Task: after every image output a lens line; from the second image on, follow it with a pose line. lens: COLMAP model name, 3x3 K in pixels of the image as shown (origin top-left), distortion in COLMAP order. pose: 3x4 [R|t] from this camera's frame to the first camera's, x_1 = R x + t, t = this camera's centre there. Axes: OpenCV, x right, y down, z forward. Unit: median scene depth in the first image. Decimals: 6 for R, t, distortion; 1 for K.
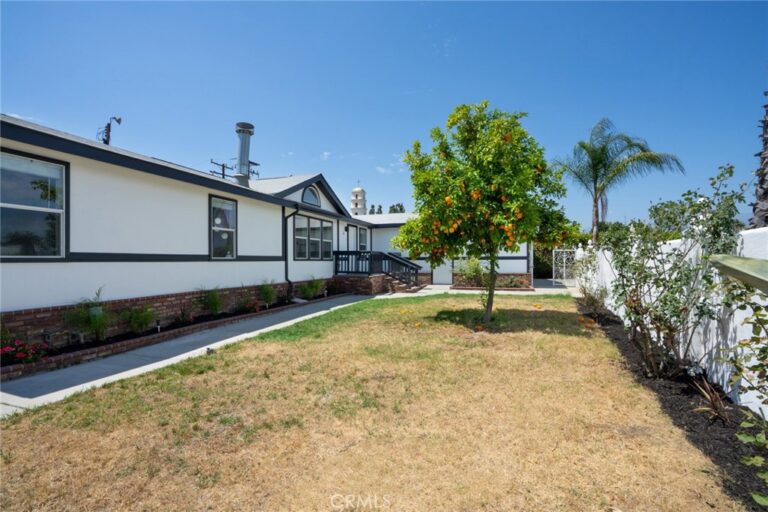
lens RADIAL K [[376.5, 0, 386.4], [0, 376.5, 259.8], [0, 0, 1]] dist [-0.000158, 0.000359]
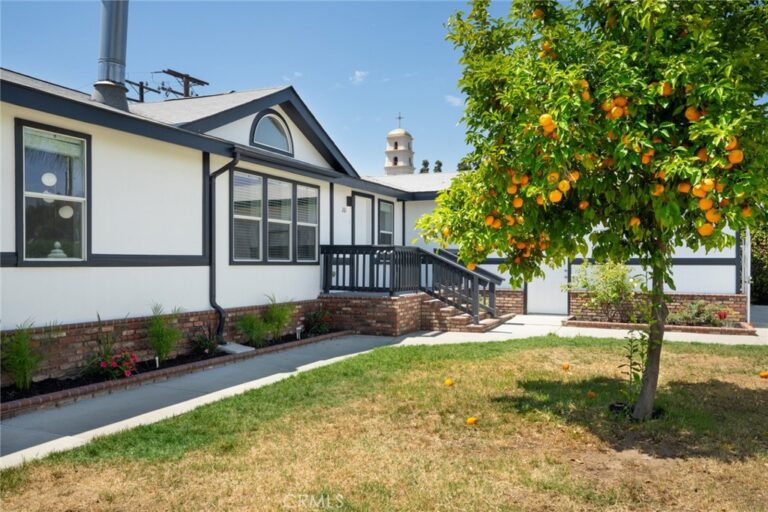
lens RADIAL K [[677.2, 0, 385.1], [0, 677.2, 263.1], [0, 0, 1]] dist [0.094255, 0.003599]
pose [[0.995062, 0.006839, -0.099018, 0.042057], [-0.006528, 0.999973, 0.003469, -0.004801], [0.099039, -0.002805, 0.995080, 0.159250]]
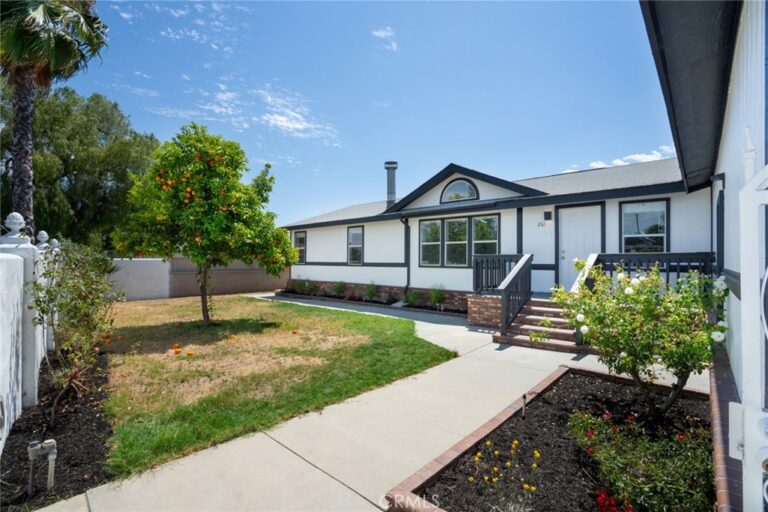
lens RADIAL K [[376.5, 0, 386.4], [0, 376.5, 259.8], [0, 0, 1]] dist [-0.000158, 0.000359]
pose [[-0.446562, 0.003576, -0.894746, 0.752704], [0.000678, 0.999993, 0.003659, -0.023278], [0.894753, 0.001028, -0.446561, 1.470927]]
